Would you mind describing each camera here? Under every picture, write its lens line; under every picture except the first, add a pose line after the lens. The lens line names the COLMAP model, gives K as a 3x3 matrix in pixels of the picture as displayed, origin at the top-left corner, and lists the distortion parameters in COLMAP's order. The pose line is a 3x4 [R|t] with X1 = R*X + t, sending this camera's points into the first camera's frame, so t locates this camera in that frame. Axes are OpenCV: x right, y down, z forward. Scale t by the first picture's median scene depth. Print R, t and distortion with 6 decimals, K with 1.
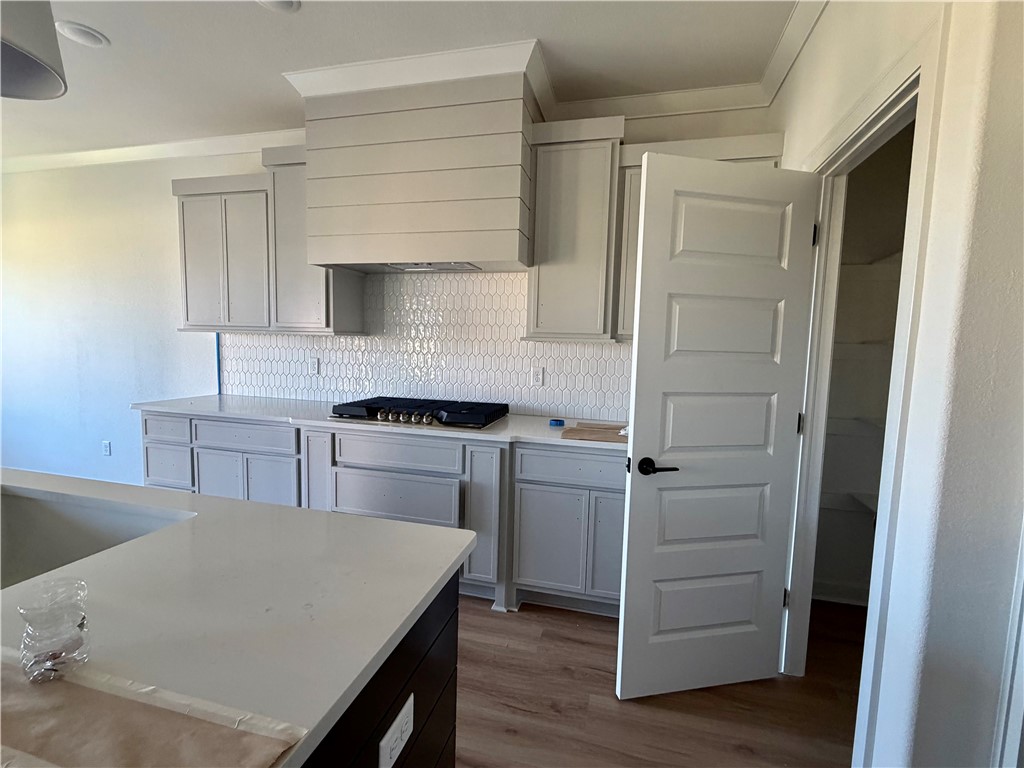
lens RADIAL K [[468.7, 0, 509.0], [0, 468.7, 384.4], [0, 0, 1]] dist [-0.000056, 0.000038]
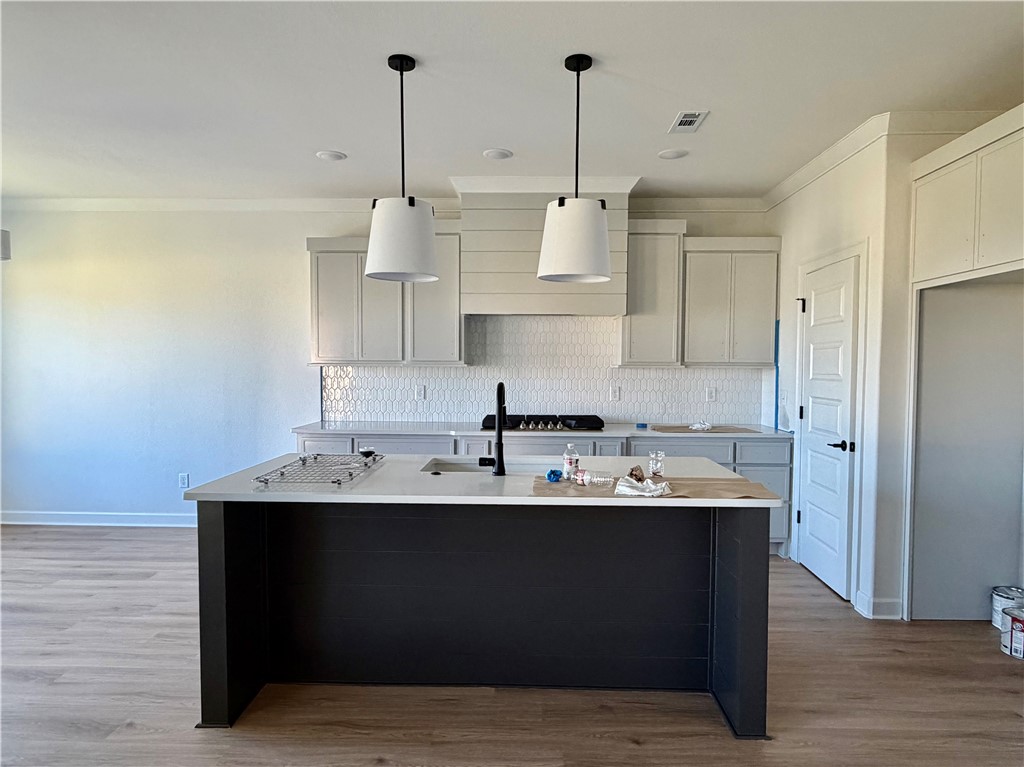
lens RADIAL K [[621.8, 0, 513.2], [0, 621.8, 382.1], [0, 0, 1]] dist [0.005271, 0.000639]
pose [[0.976624, -0.030296, 0.212809, -0.698631], [0.041335, 0.998010, -0.047618, 0.025663], [-0.210943, 0.055302, 0.975933, -0.770076]]
